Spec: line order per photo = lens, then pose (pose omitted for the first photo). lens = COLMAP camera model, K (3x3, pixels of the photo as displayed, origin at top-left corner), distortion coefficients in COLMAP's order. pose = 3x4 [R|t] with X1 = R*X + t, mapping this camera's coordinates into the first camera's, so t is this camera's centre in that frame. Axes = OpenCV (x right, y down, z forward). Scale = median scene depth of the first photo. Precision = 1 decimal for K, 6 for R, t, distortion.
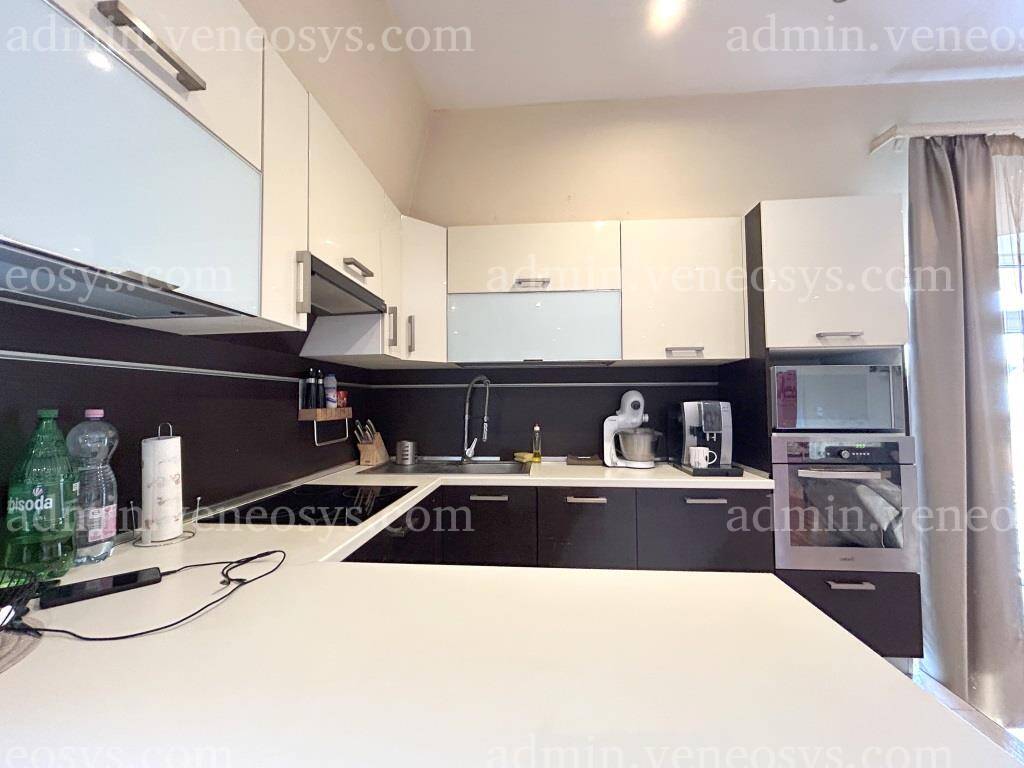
lens RADIAL K [[424.9, 0, 512.0], [0, 424.9, 384.0], [0, 0, 1]] dist [0.000542, 0.000224]
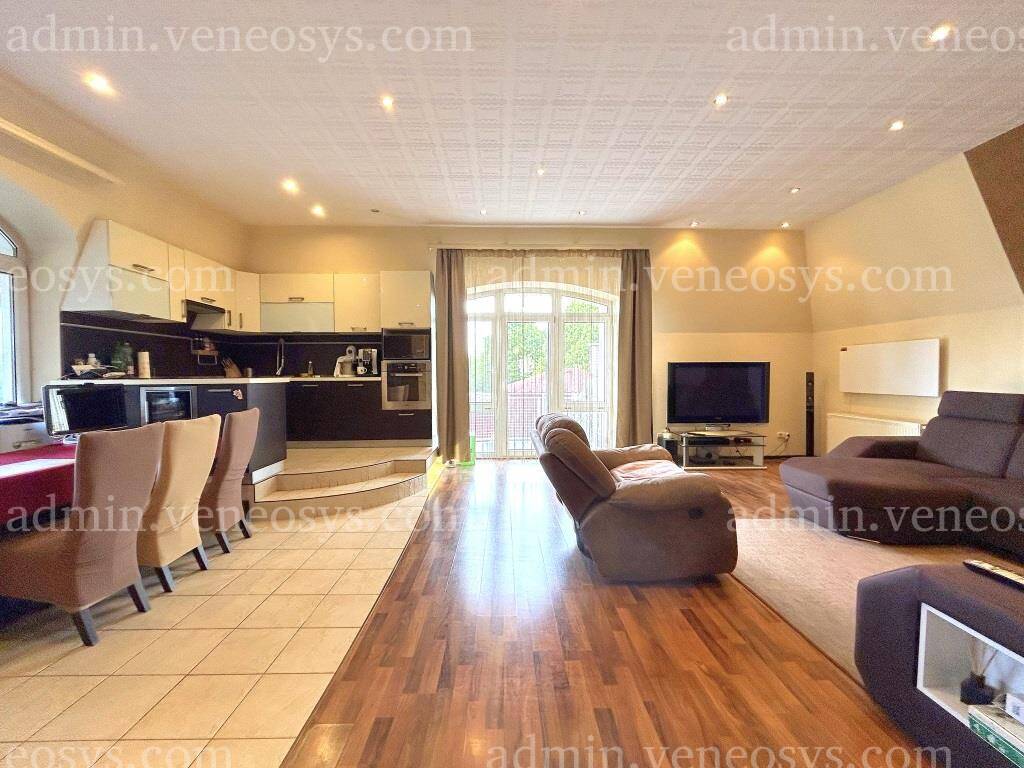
lens RADIAL K [[415.3, 0, 505.3], [0, 415.3, 383.4], [0, 0, 1]] dist [-0.001545, -0.000054]
pose [[0.994351, -0.002878, 0.106099, 1.022559], [-0.004123, 0.997830, 0.065709, 0.080353], [-0.106058, -0.065775, 0.992182, -1.559670]]
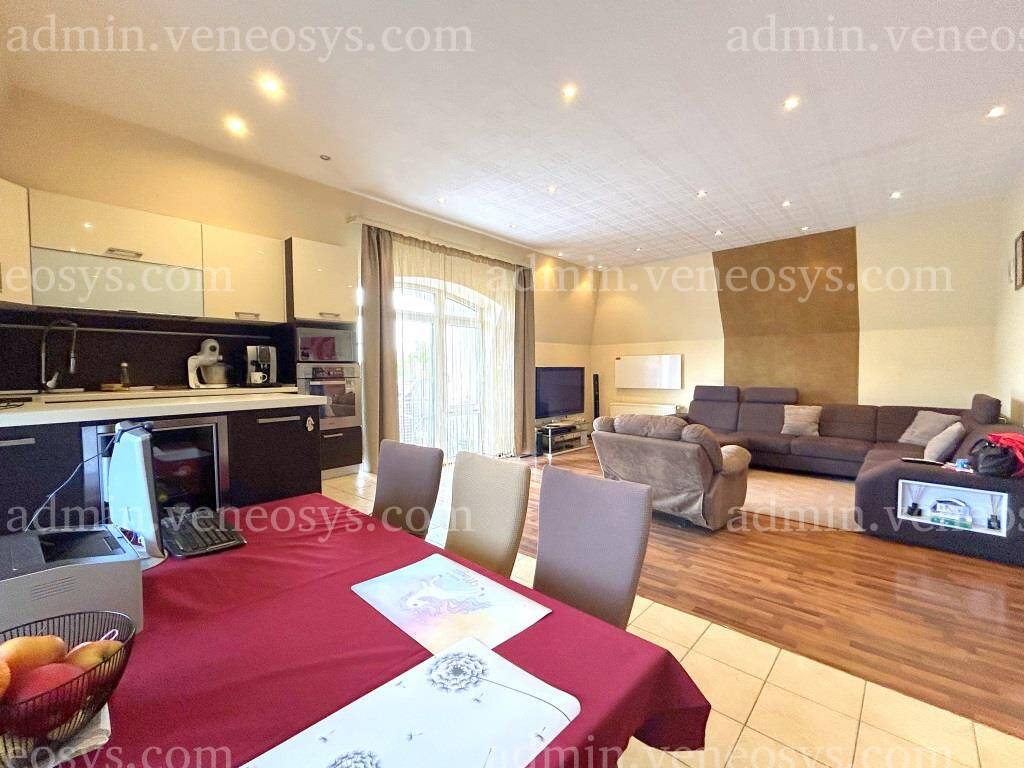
lens RADIAL K [[433.6, 0, 499.9], [0, 433.6, 383.1], [0, 0, 1]] dist [-0.000971, 0.000277]
pose [[0.620564, -0.025254, 0.783749, -0.321664], [-0.026703, 0.998221, 0.053307, 0.072475], [-0.783701, -0.054009, 0.618786, -0.850289]]
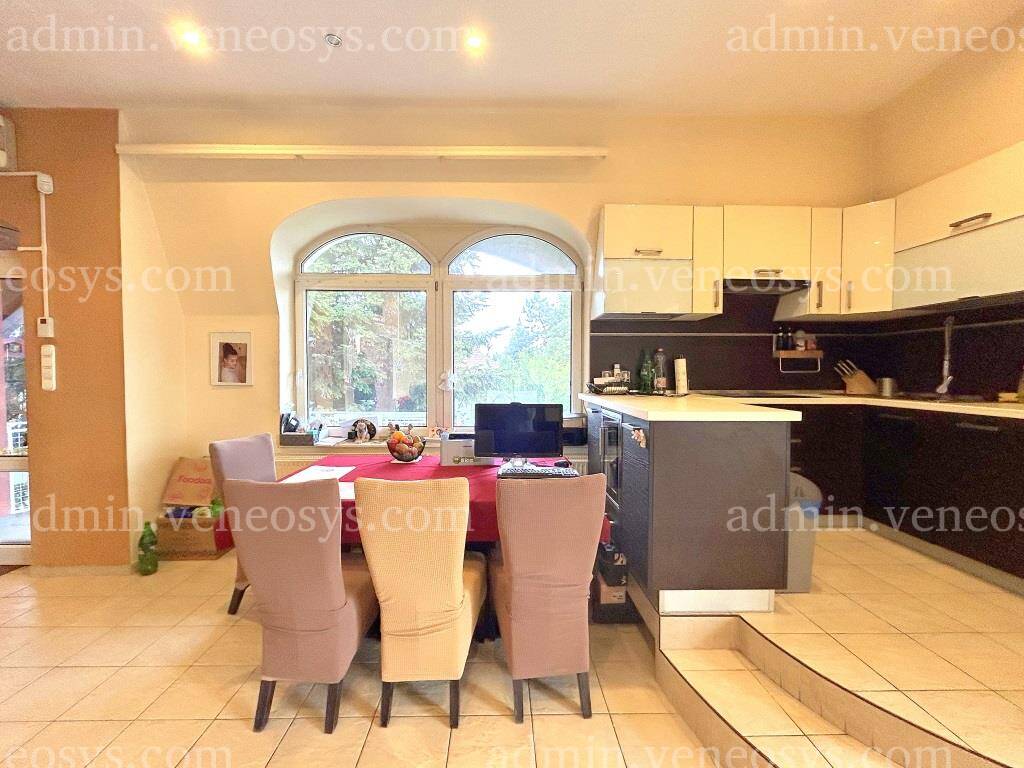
lens RADIAL K [[424.9, 0, 512.0], [0, 424.9, 384.0], [0, 0, 1]] dist [0.000542, 0.000224]
pose [[0.112900, 0.034138, -0.993020, 1.016541], [0.040422, 0.998424, 0.038920, 0.073889], [0.992784, -0.044534, 0.111342, -0.249092]]
